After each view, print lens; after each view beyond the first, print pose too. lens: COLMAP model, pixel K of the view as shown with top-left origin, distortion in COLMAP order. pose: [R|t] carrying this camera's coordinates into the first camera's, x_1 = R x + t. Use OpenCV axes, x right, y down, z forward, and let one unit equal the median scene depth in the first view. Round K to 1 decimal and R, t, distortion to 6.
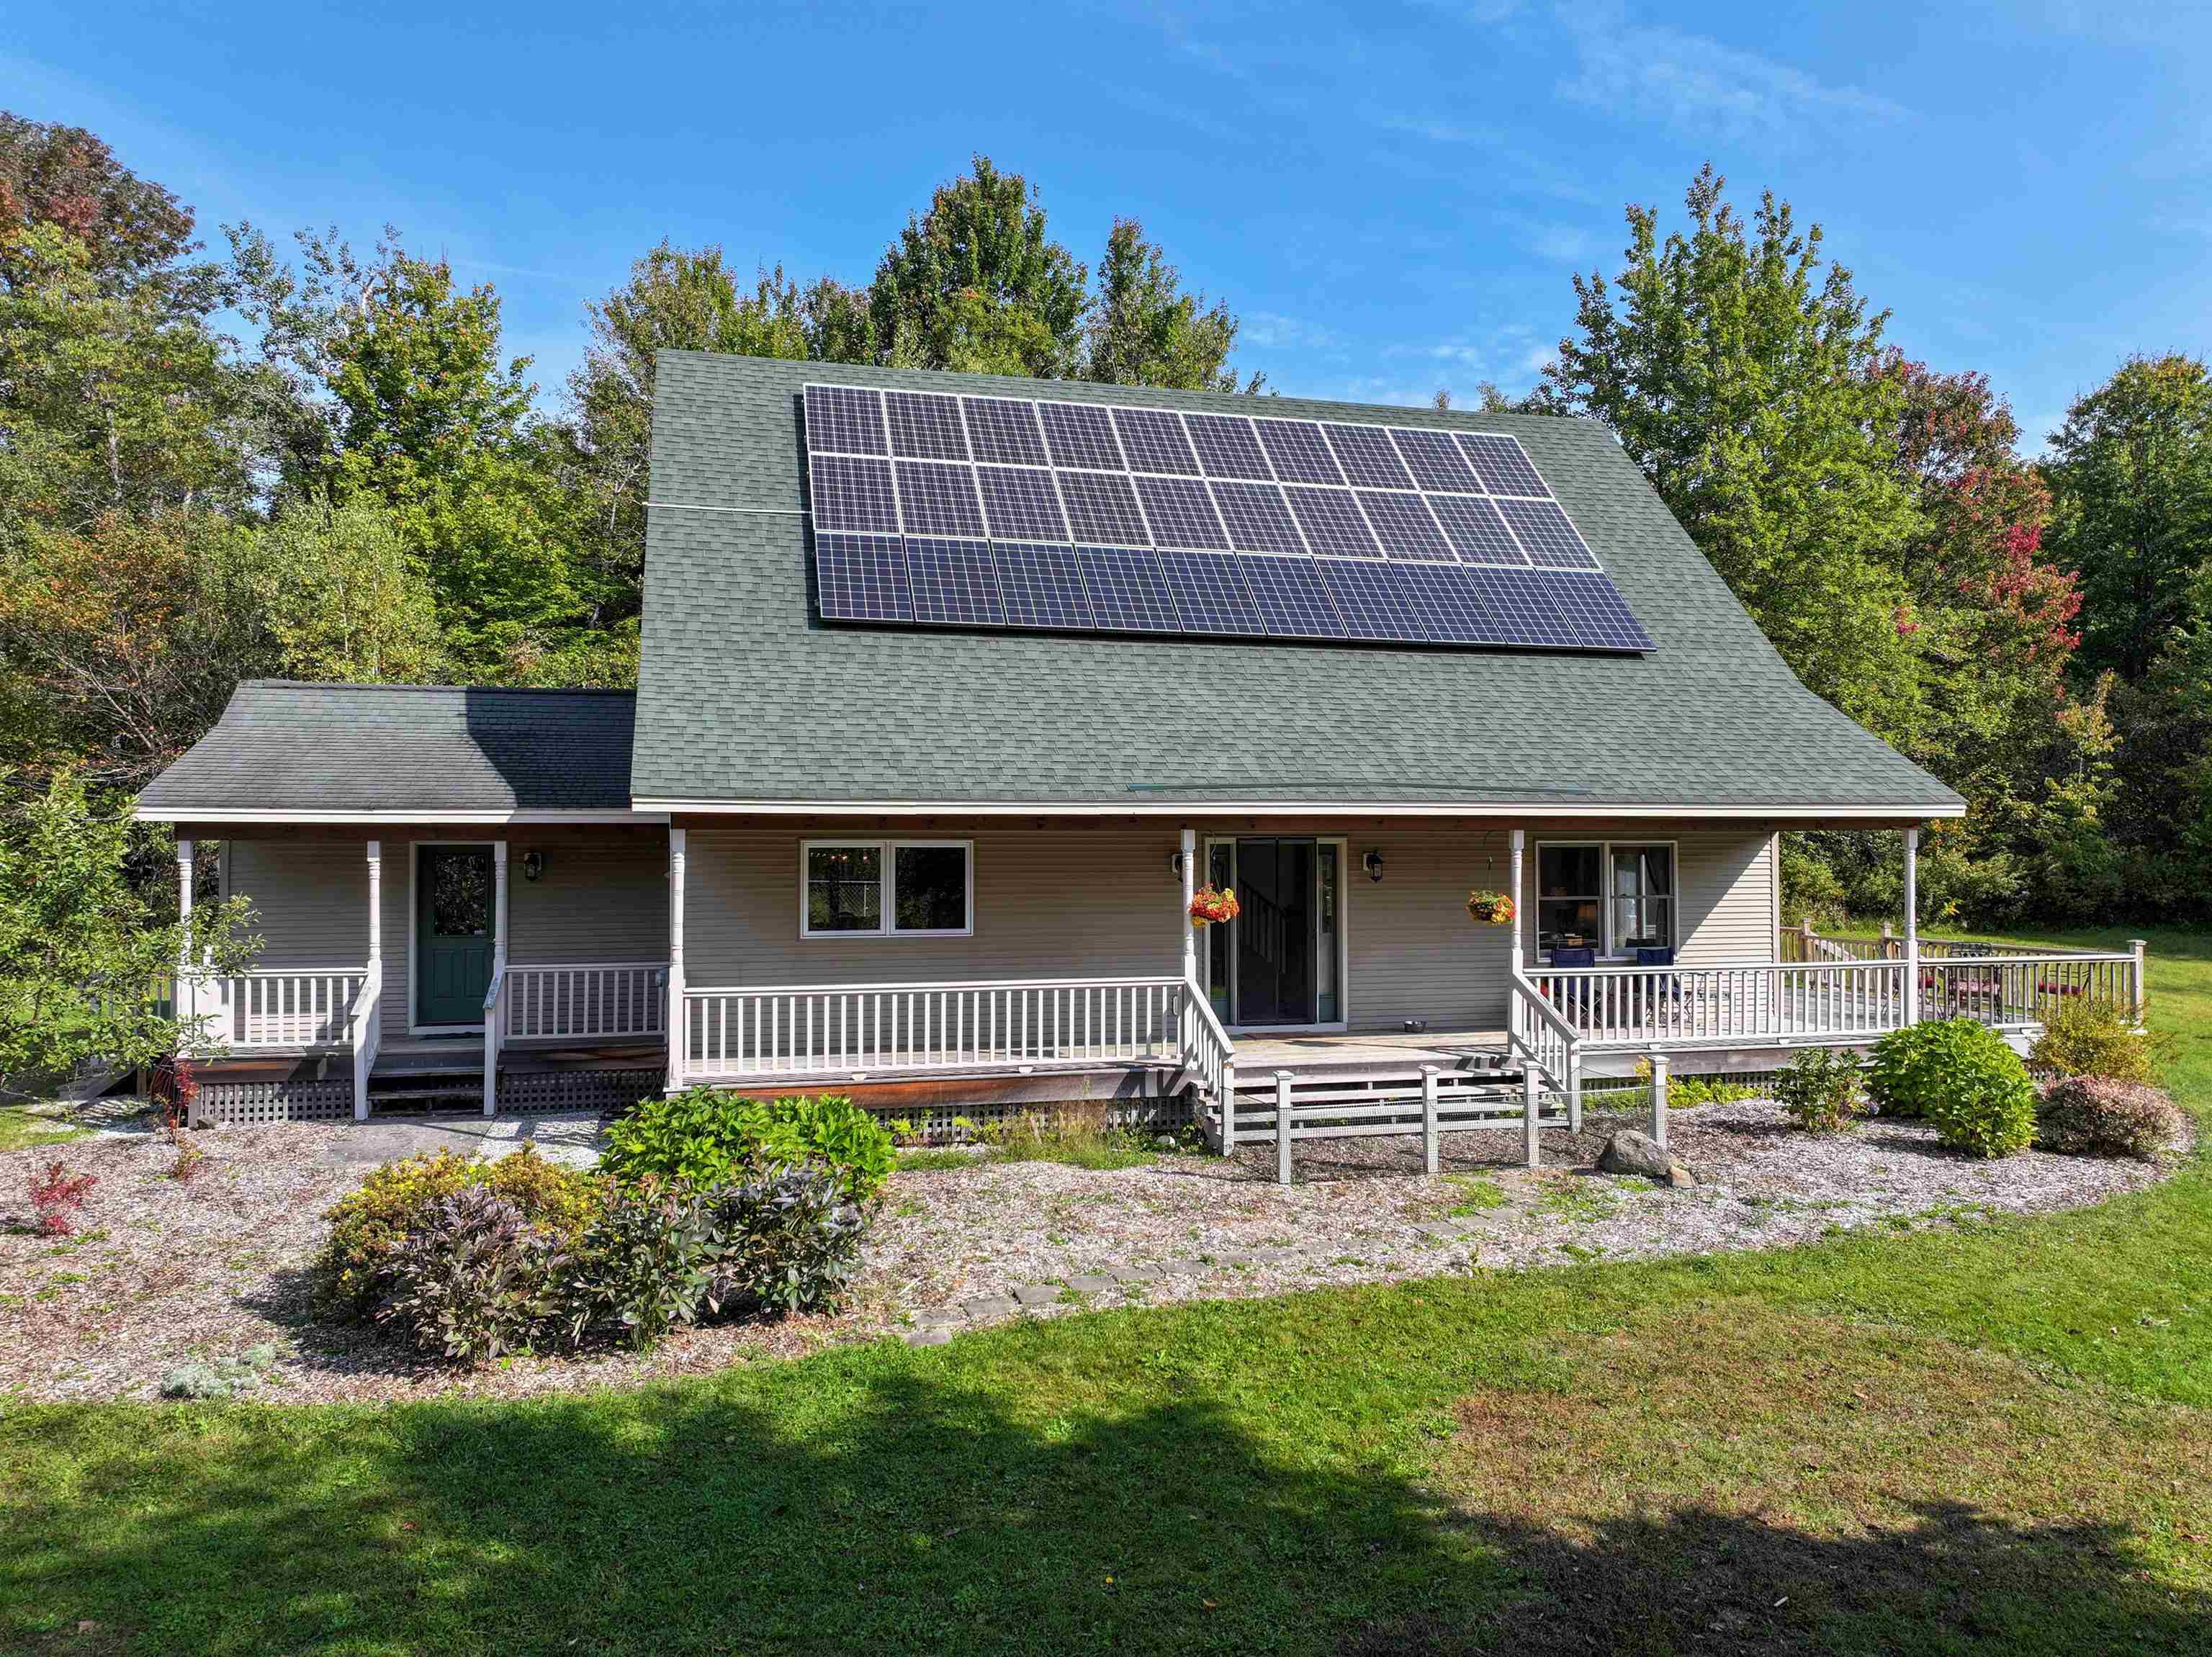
lens RADIAL K [[1552.0, 0, 1106.7], [0, 1552.0, 821.2], [0, 0, 1]] dist [0.006348, 0.008792]
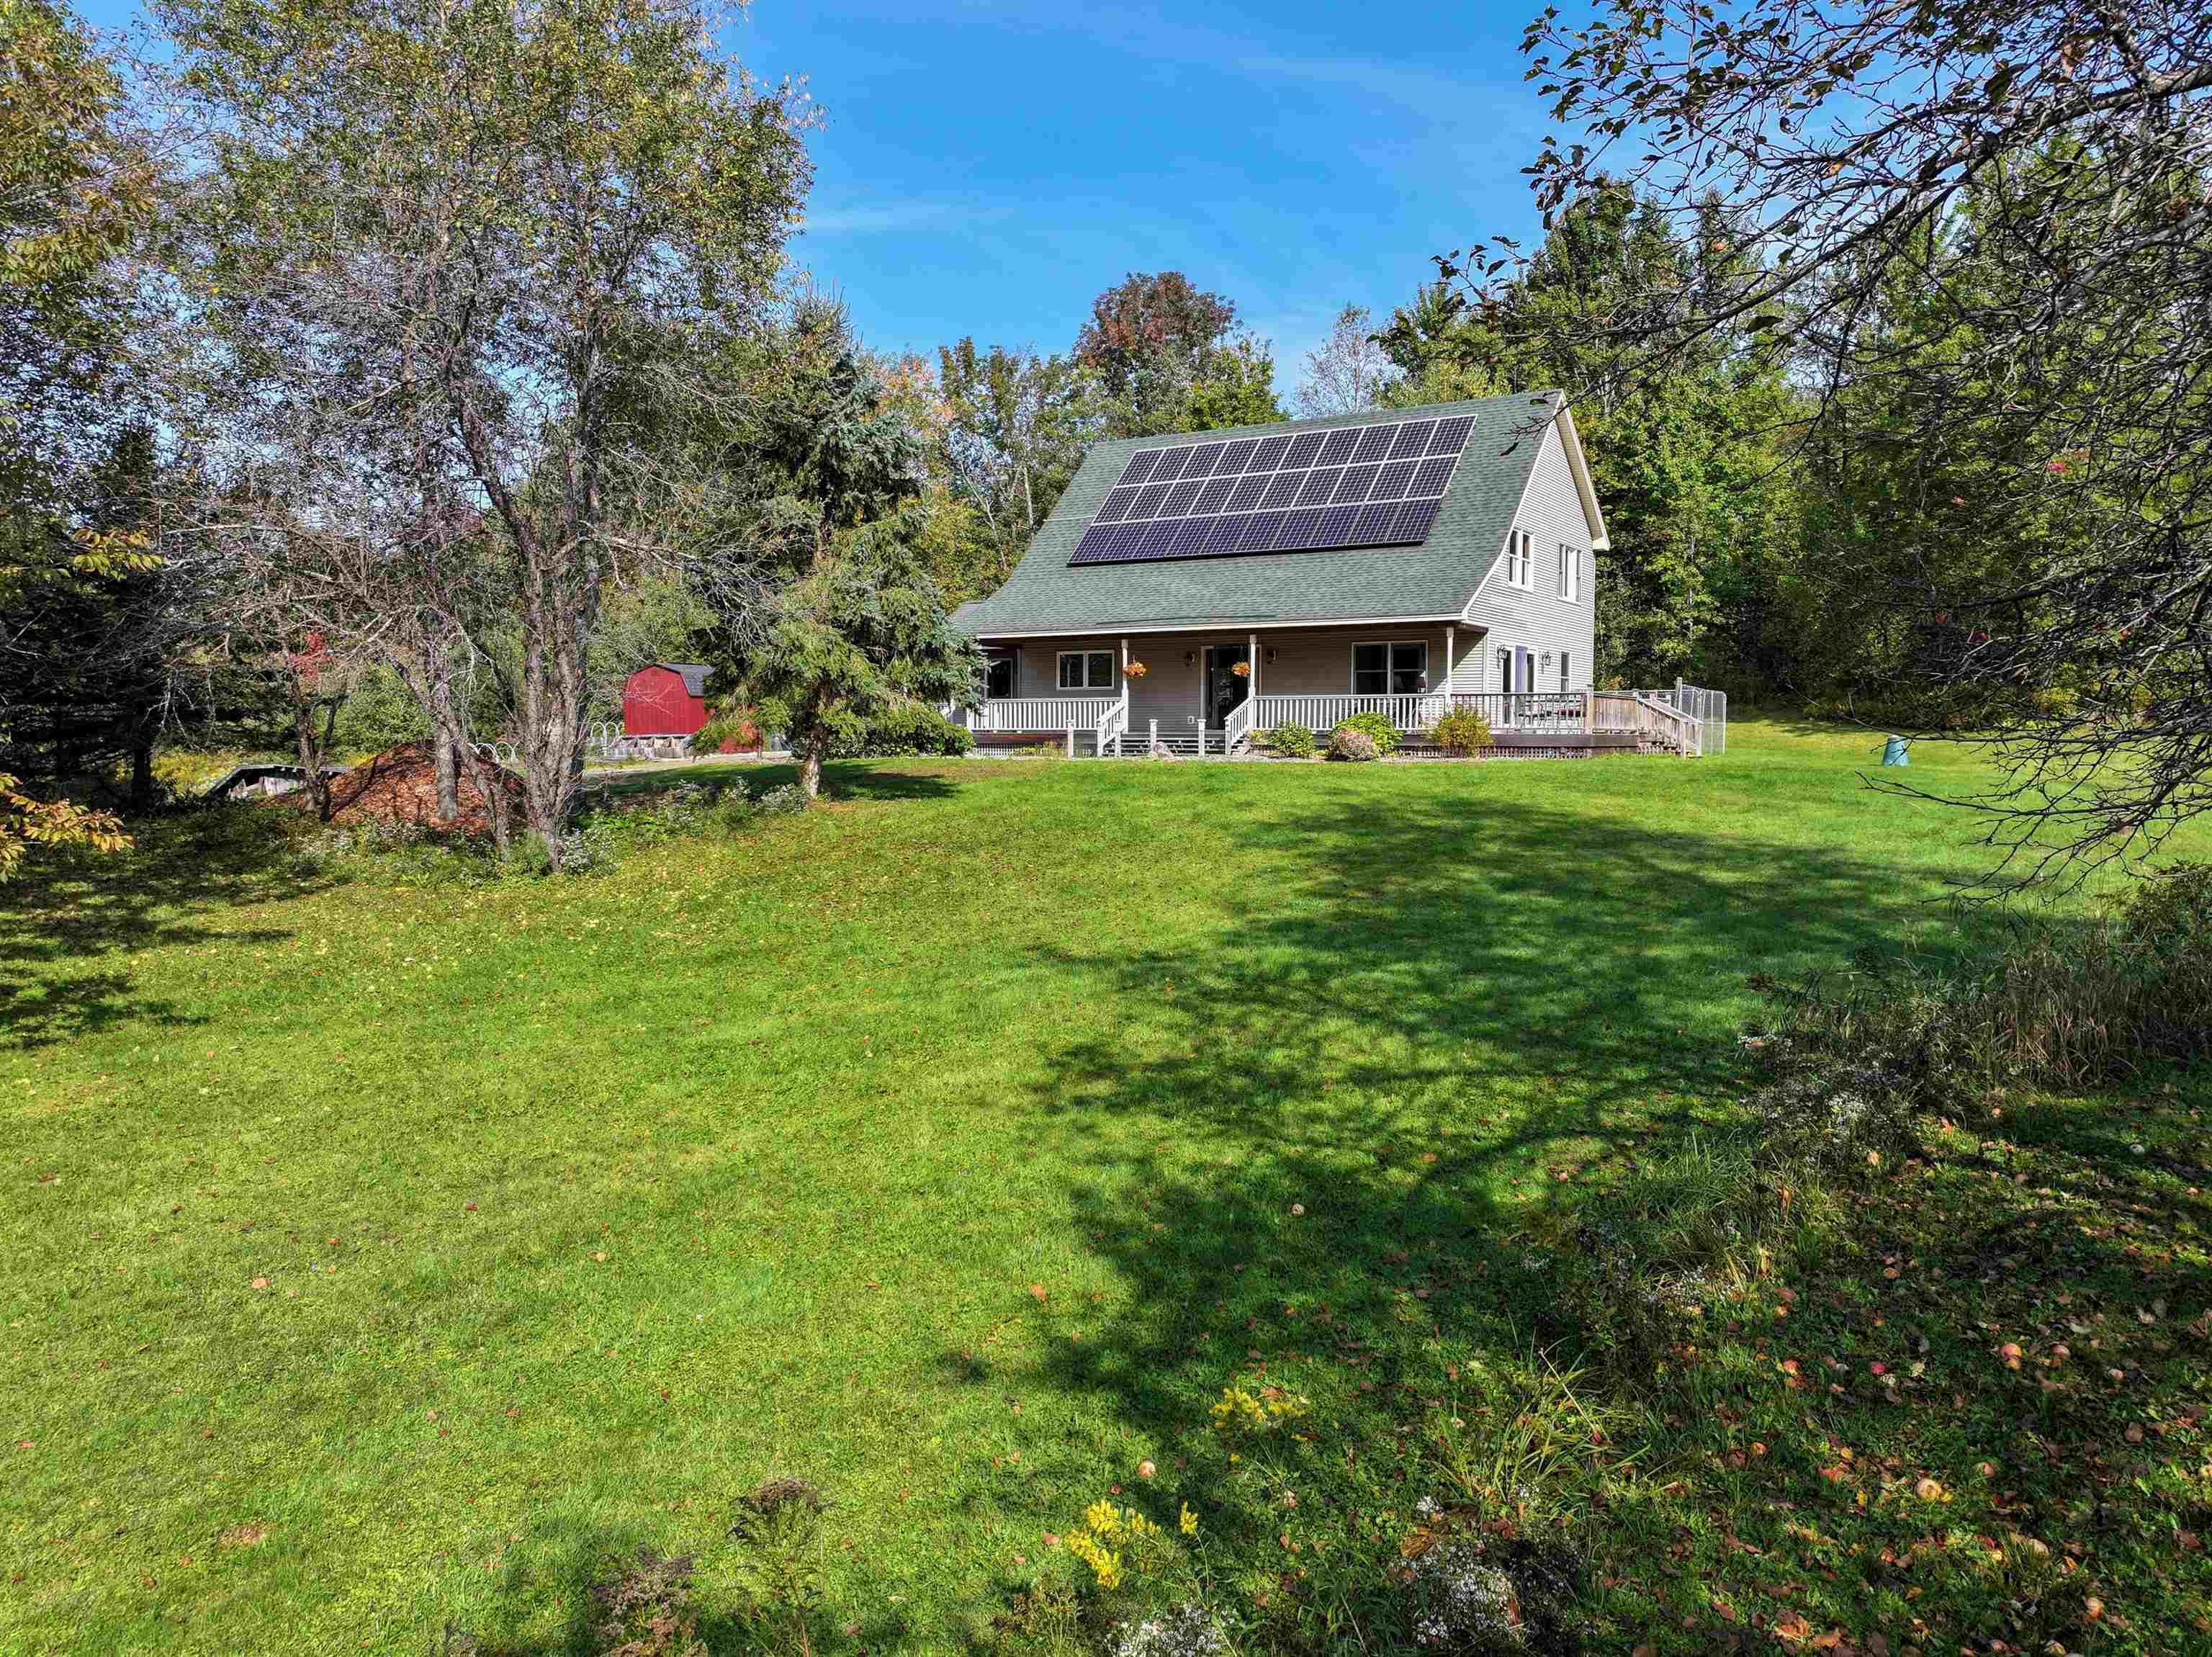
lens RADIAL K [[1549.3, 0, 1117.8], [0, 1549.3, 823.5], [0, 0, 1]] dist [0.010396, 0.005456]
pose [[0.686046, 0.043978, -0.726228, 1.786358], [0.005738, 0.997813, 0.065845, 0.130813], [0.727536, -0.049340, 0.684293, -0.708458]]
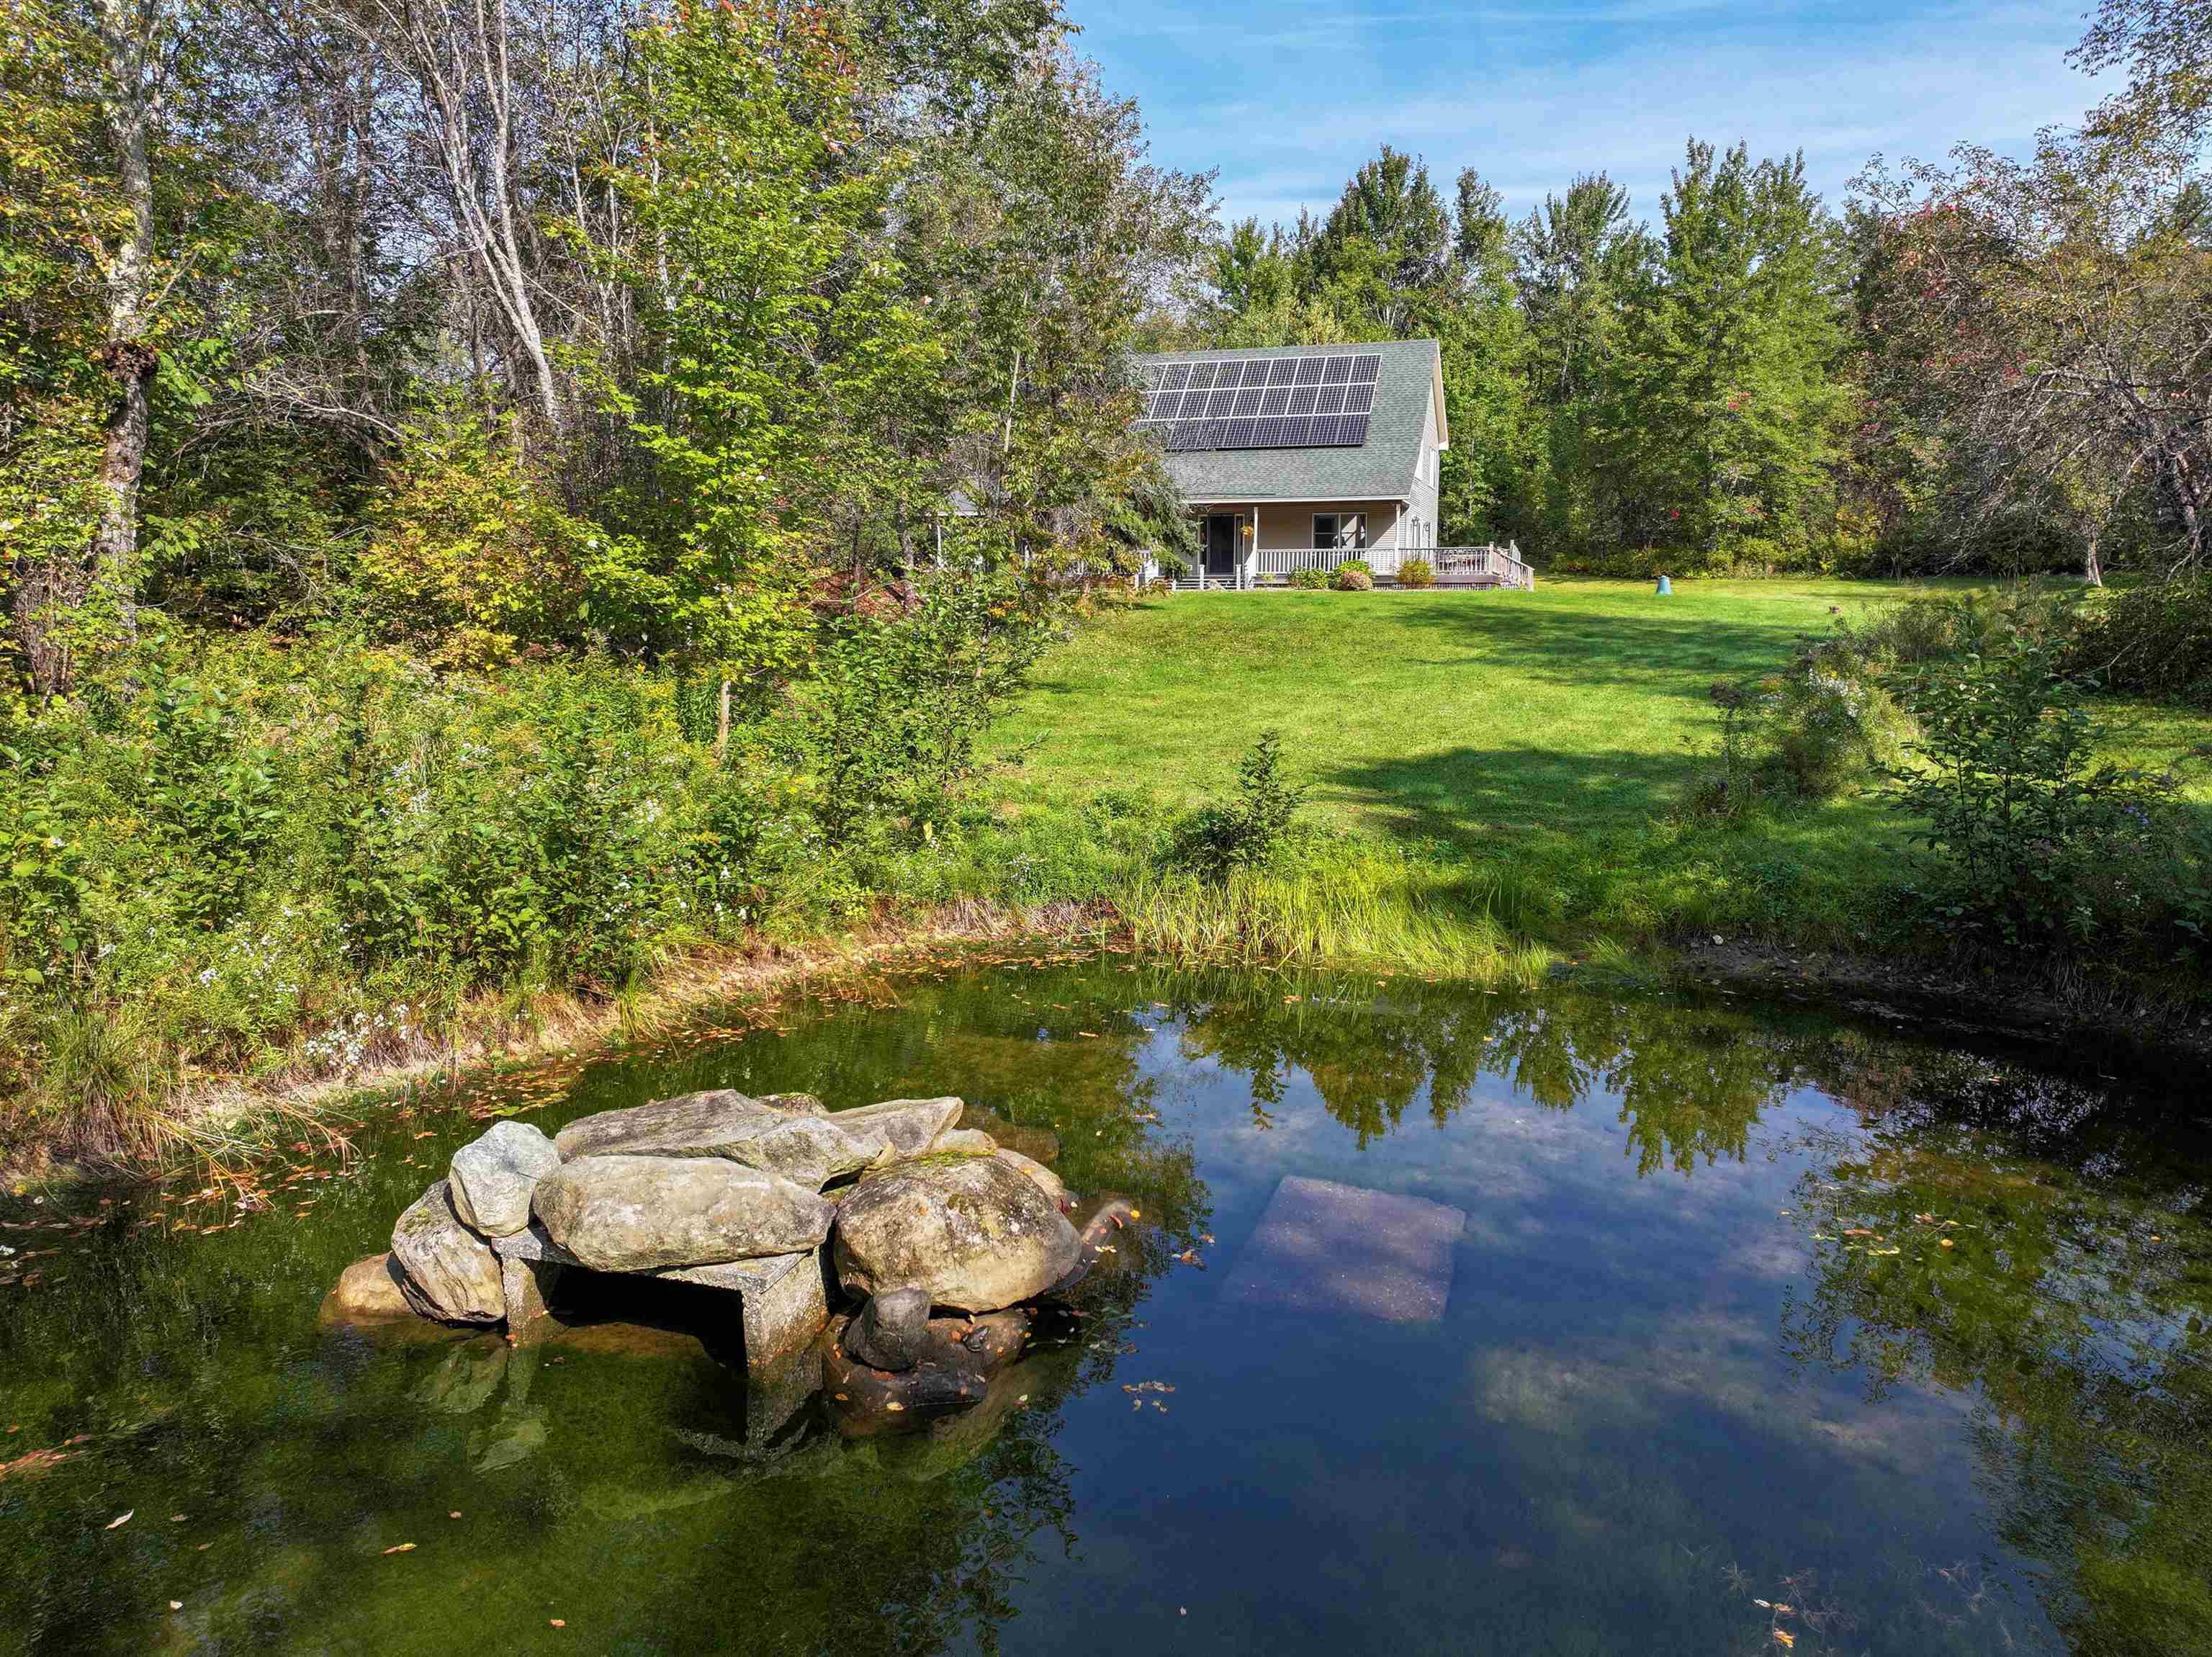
lens RADIAL K [[1529.9, 0, 1106.0], [0, 1529.9, 828.5], [0, 0, 1]] dist [0.017194, 0.001008]
pose [[0.841353, 0.079400, -0.534622, 1.792173], [0.003869, 0.988241, 0.152858, 0.182417], [0.540472, -0.130675, 0.831152, -1.970465]]
